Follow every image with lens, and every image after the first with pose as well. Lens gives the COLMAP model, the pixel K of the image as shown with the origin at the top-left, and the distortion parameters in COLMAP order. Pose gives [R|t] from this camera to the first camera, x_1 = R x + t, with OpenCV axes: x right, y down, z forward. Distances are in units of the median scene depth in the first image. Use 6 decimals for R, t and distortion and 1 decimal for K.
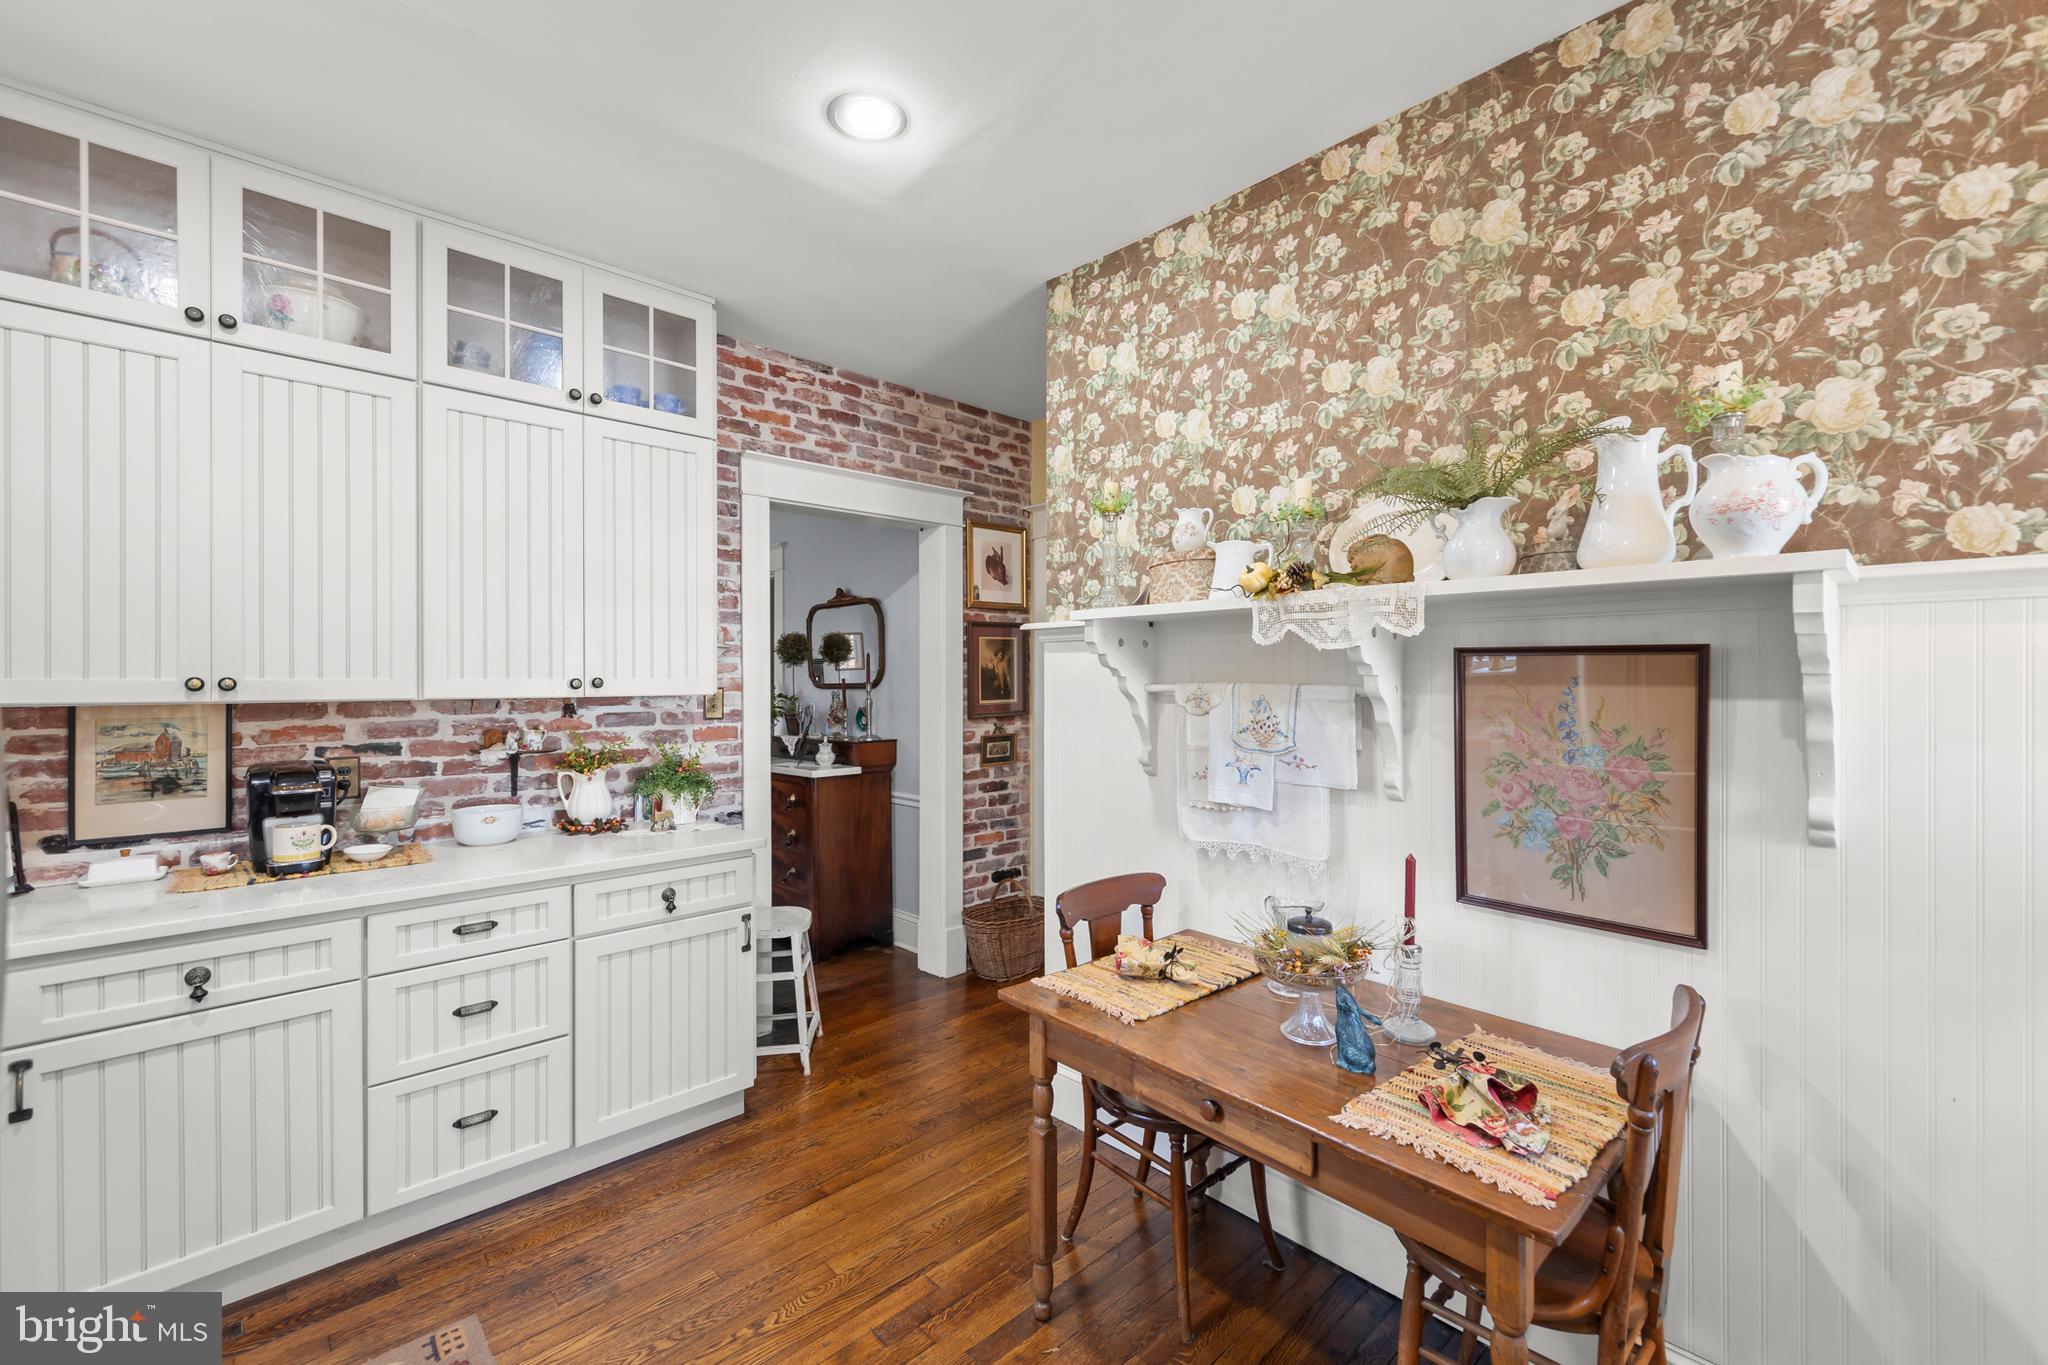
lens RADIAL K [[855.7, 0, 1018.4], [0, 855.7, 675.1], [0, 0, 1]] dist [-0.000208, -0.000063]
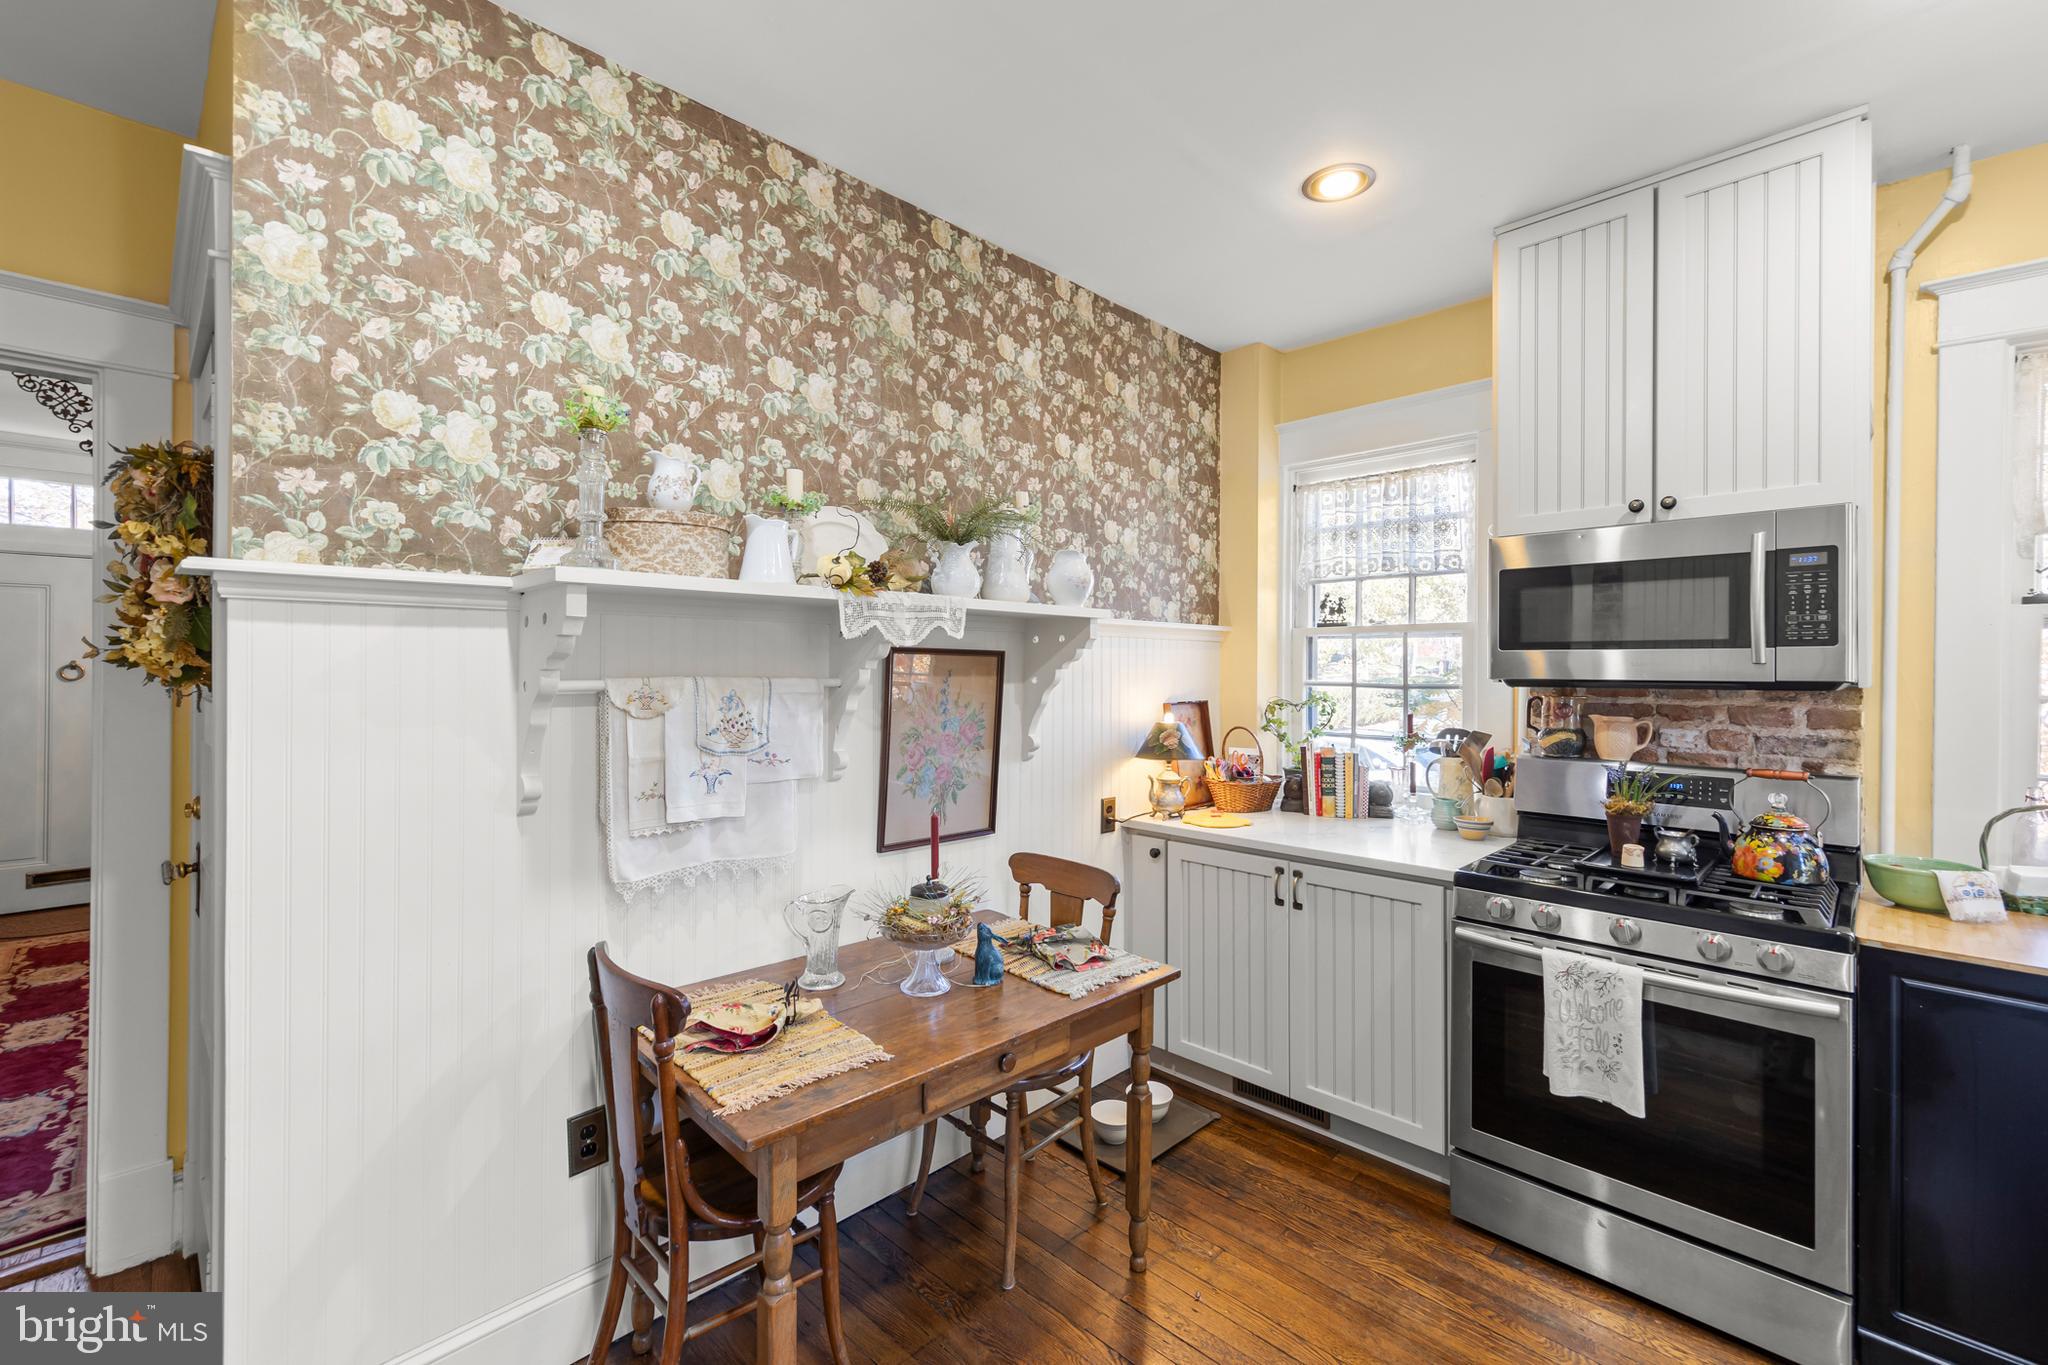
lens RADIAL K [[848.9, 0, 1035.5], [0, 848.9, 669.1], [0, 0, 1]] dist [-0.000626, -0.000033]
pose [[-0.049195, 0.001933, 0.998787, -0.648399], [-0.003268, 0.999992, -0.002096, 0.001995], [-0.998784, -0.003367, -0.049189, 0.756625]]
